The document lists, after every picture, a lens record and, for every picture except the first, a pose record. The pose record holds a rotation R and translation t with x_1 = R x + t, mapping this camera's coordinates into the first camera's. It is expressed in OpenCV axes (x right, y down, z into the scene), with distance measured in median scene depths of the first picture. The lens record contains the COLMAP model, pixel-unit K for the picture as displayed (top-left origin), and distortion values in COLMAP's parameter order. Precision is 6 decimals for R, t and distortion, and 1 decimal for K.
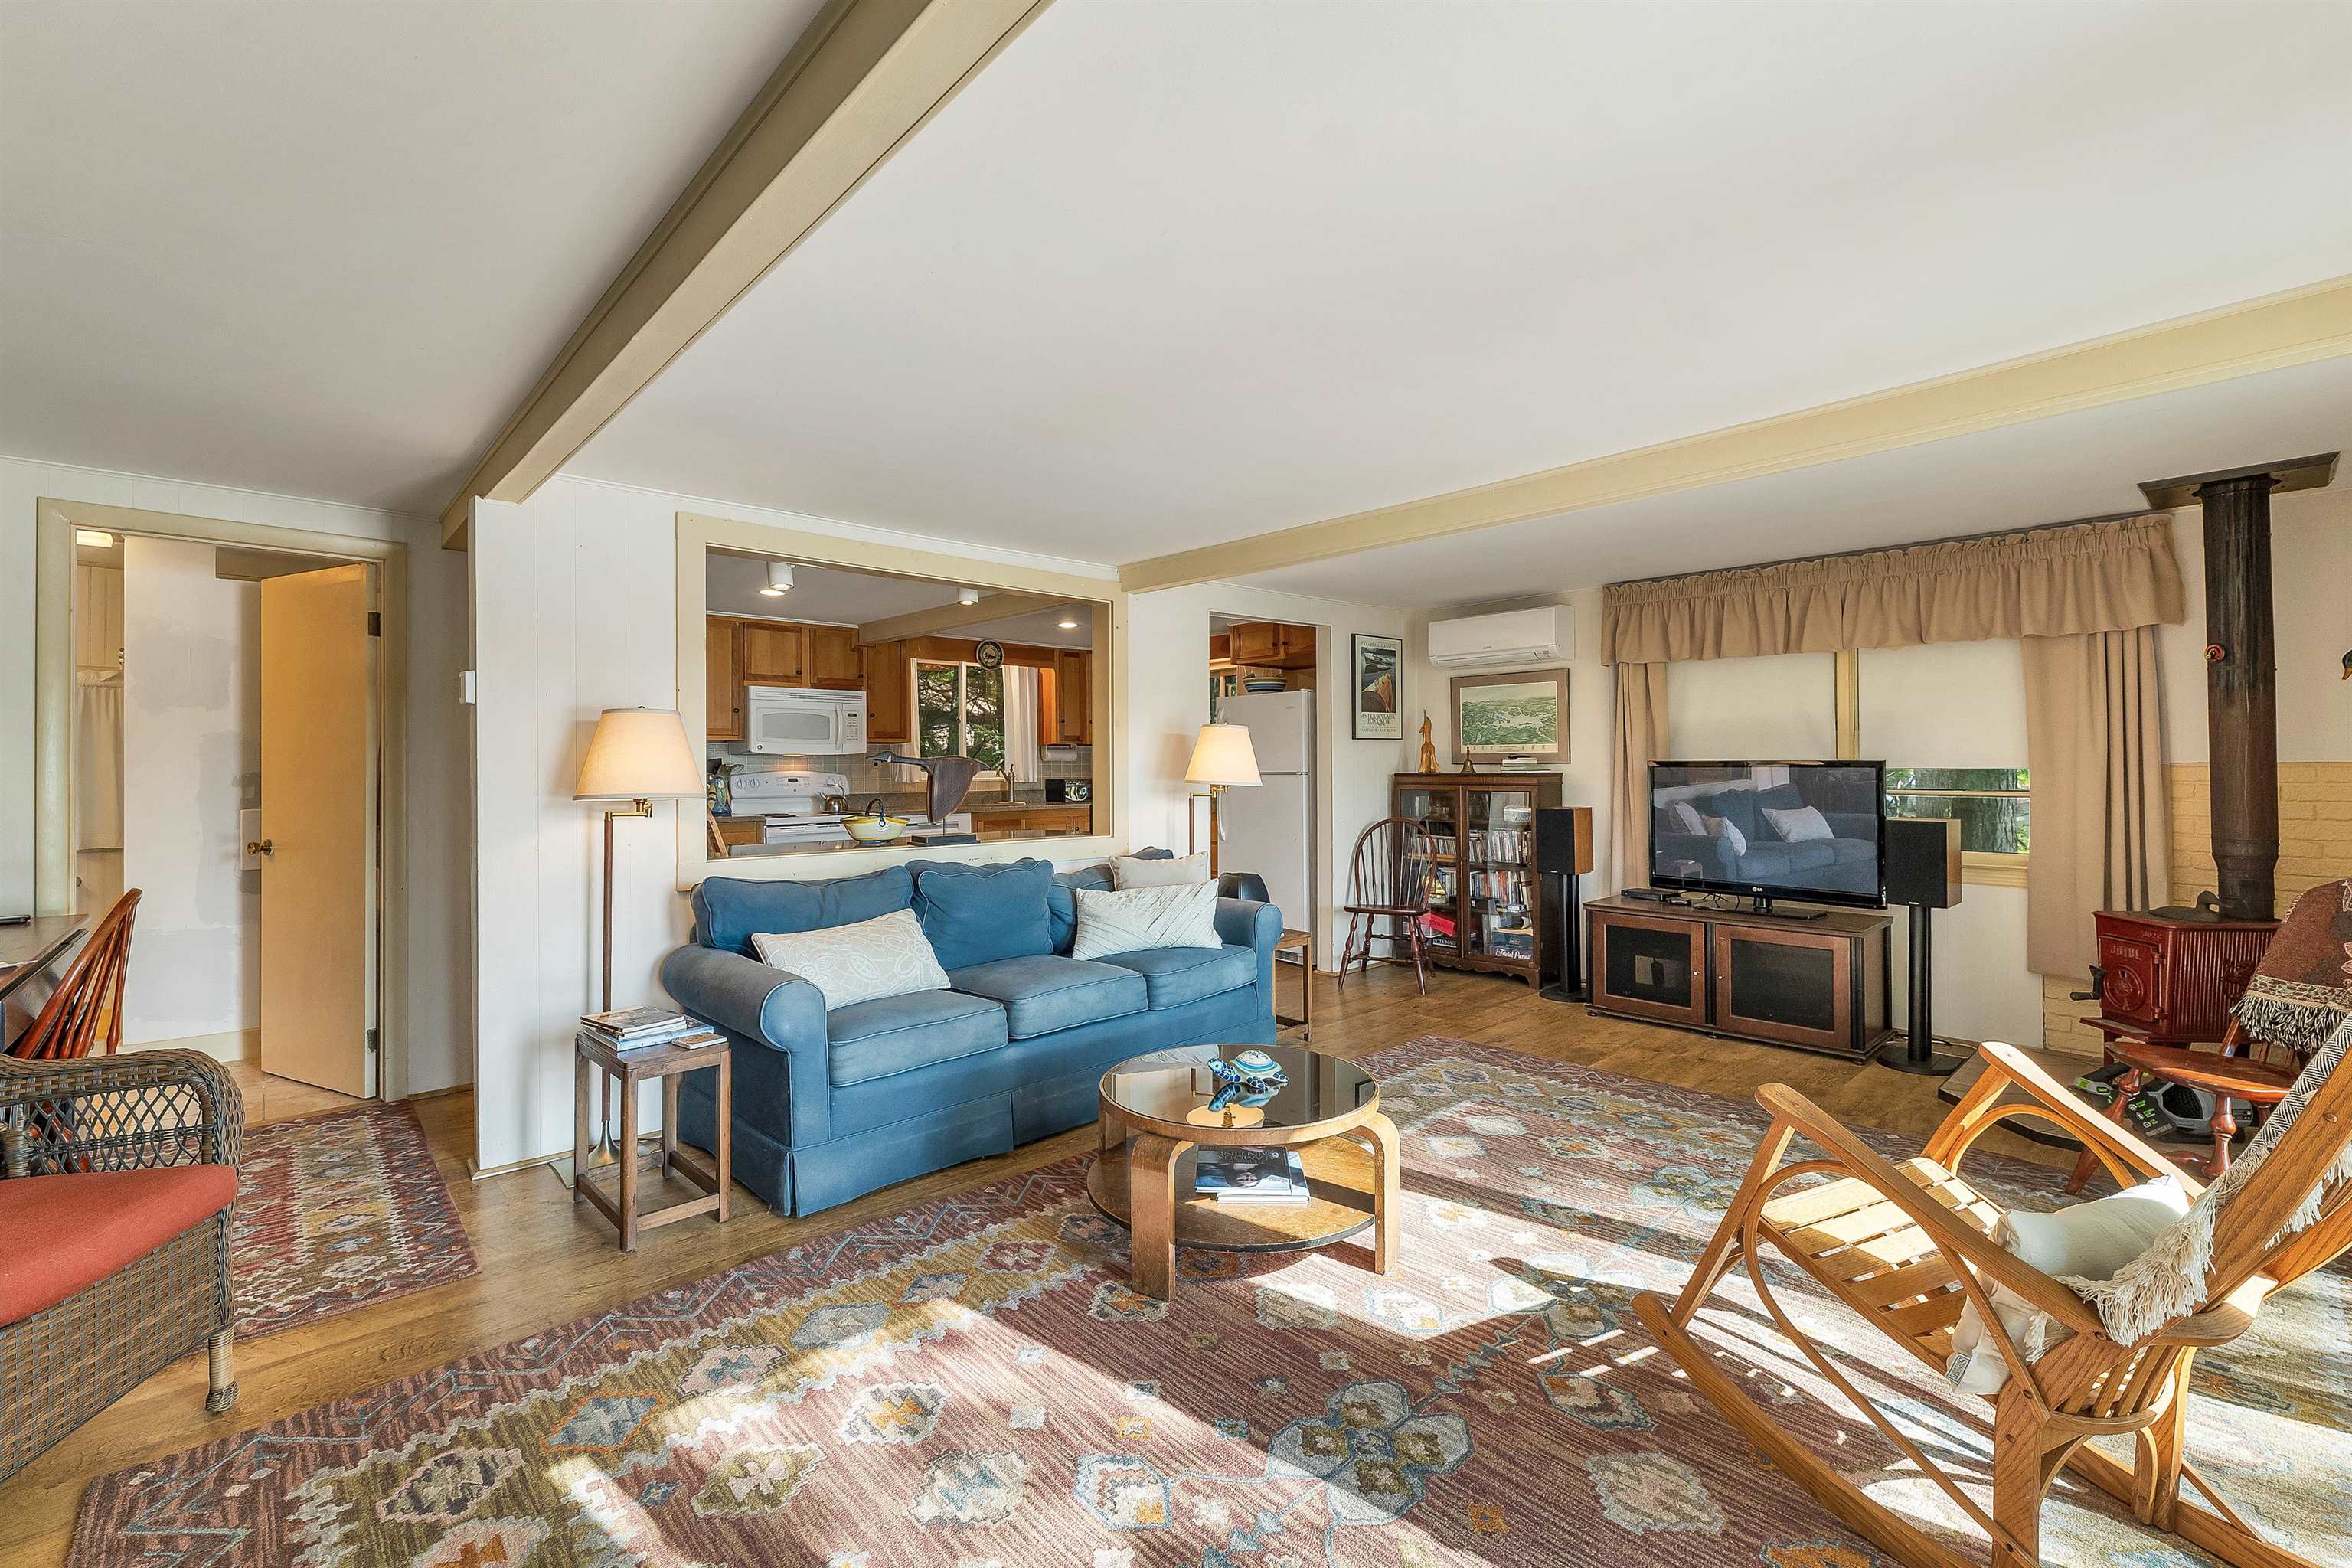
lens RADIAL K [[1016.8, 0, 1183.7], [0, 1016.8, 749.9], [0, 0, 1]] dist [0.000218, 0.000038]
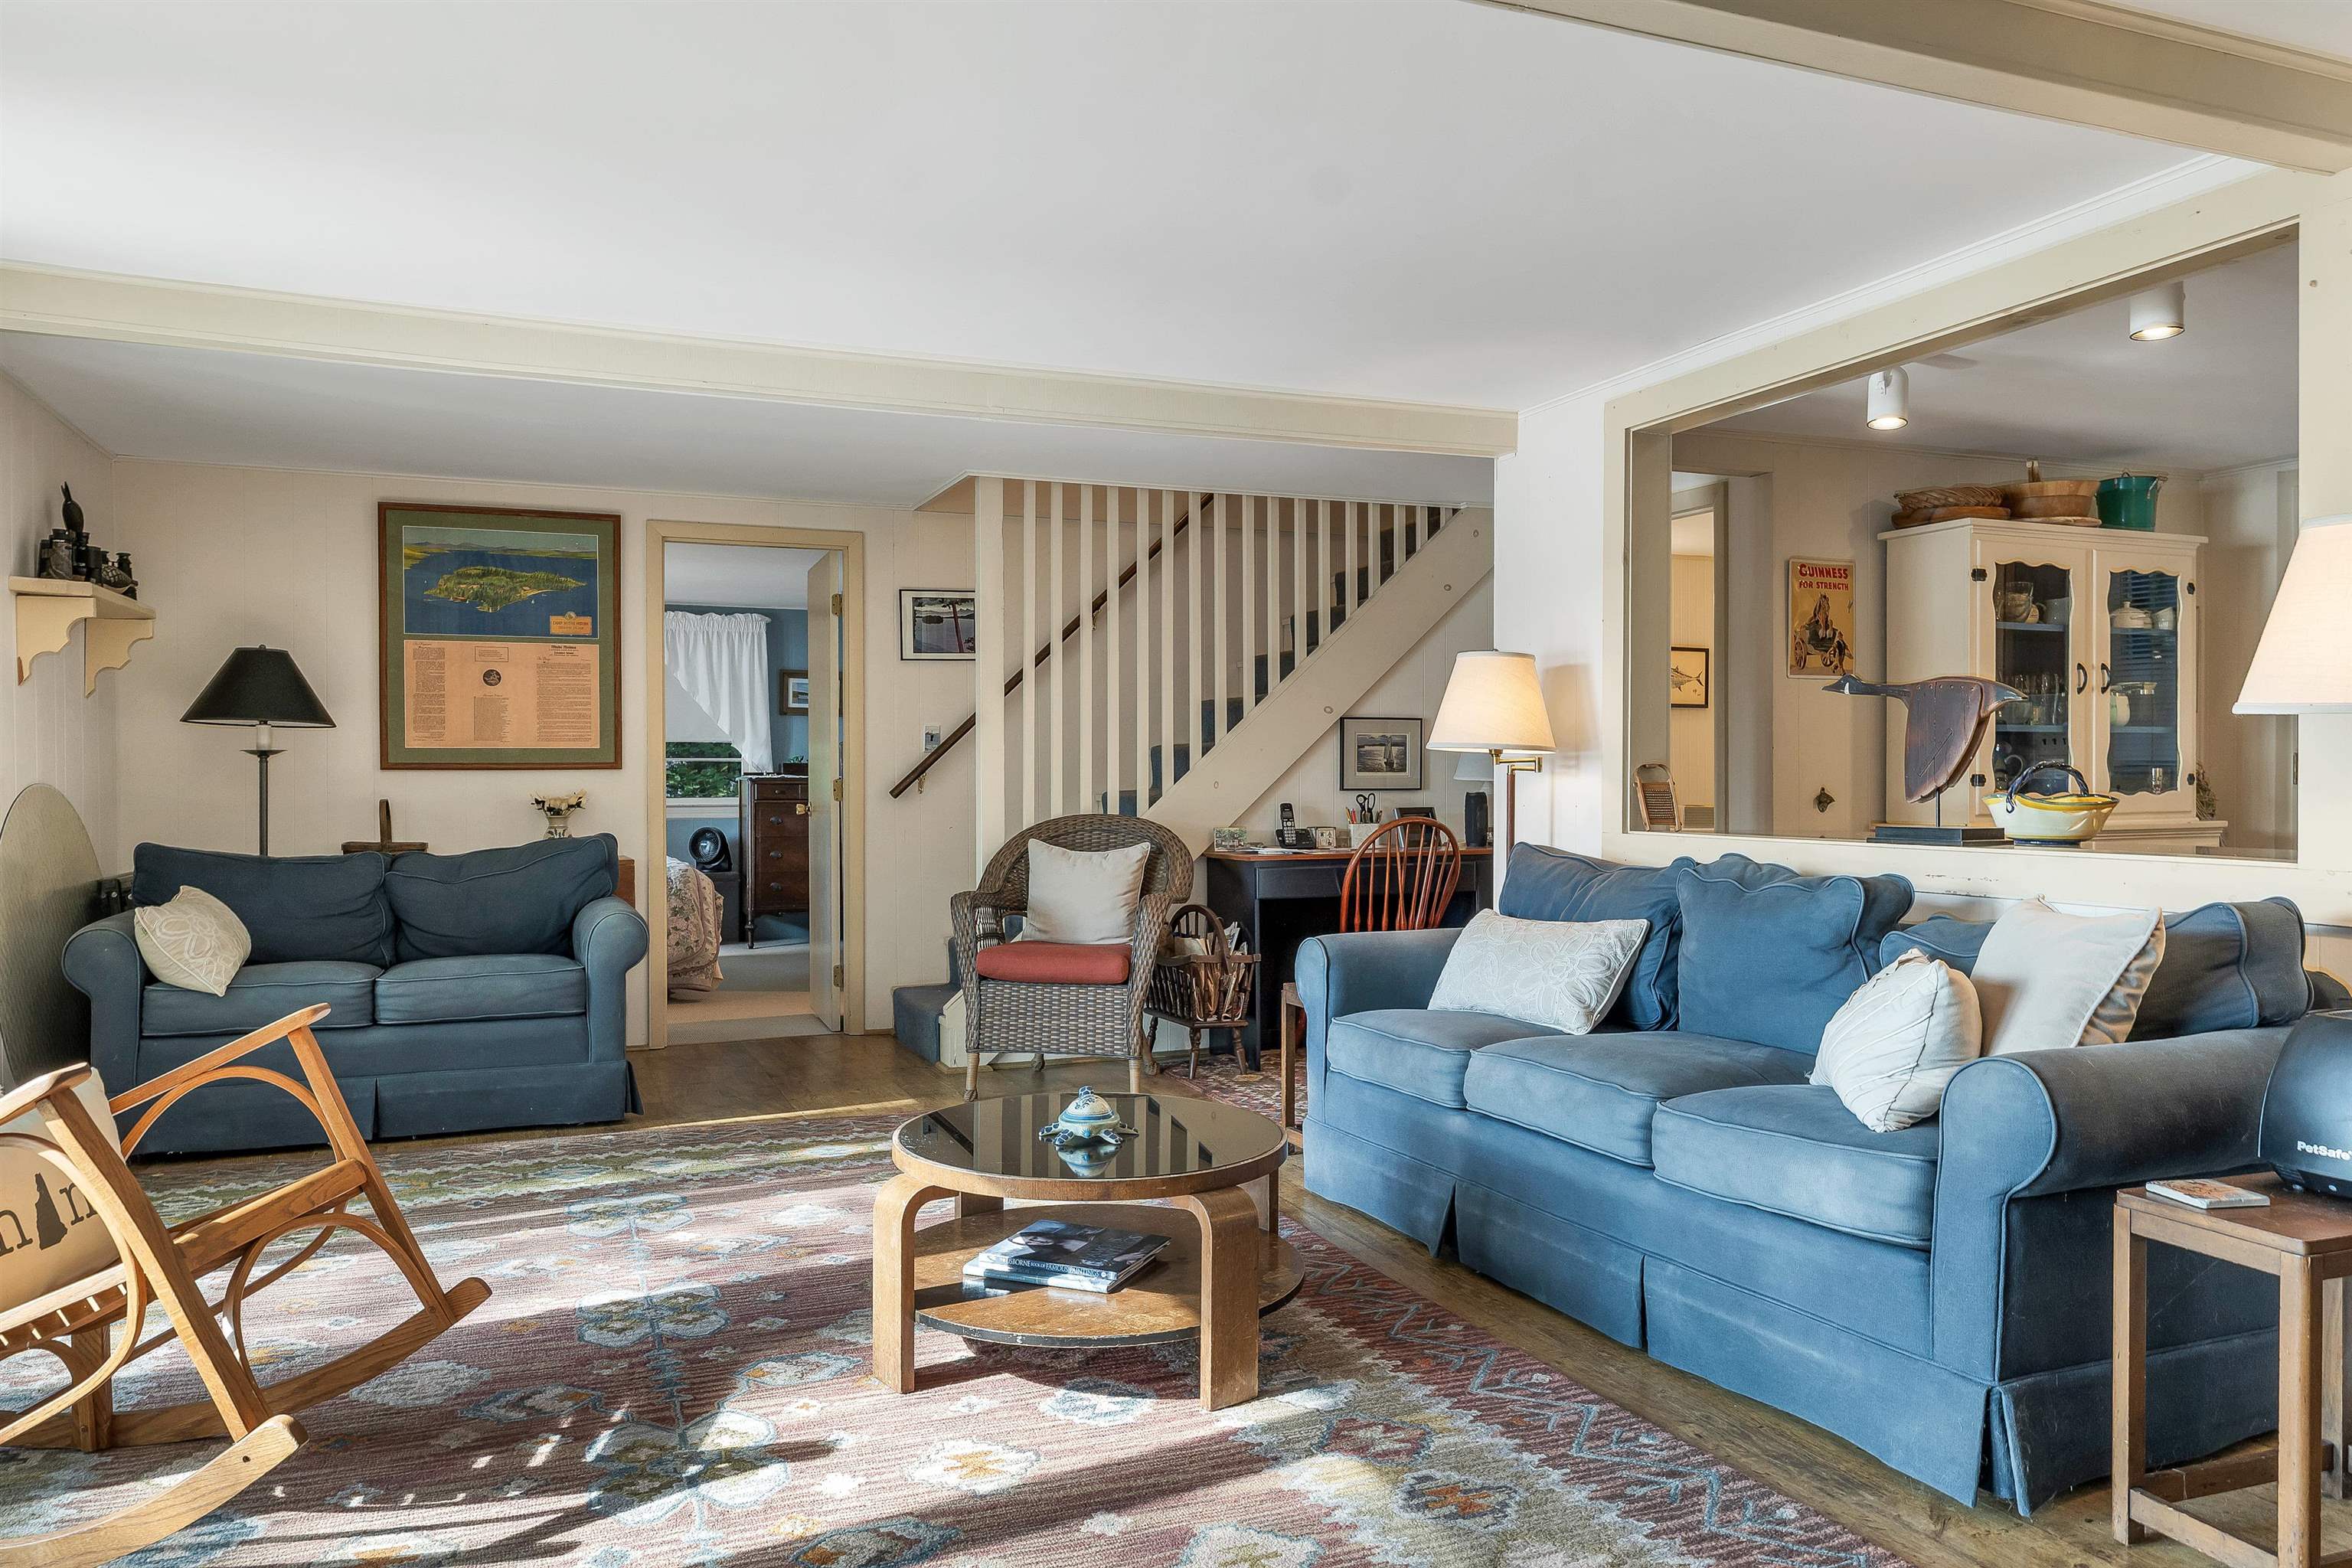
lens RADIAL K [[1618.9, 0, 1176.0], [0, 1618.9, 784.0], [0, 0, 1]] dist [0.001299, -0.001306]
pose [[-0.357000, 0.017247, -0.933945, 1.300276], [0.012914, 0.999825, 0.013527, 0.078882], [0.934015, -0.007232, -0.357161, 1.749082]]
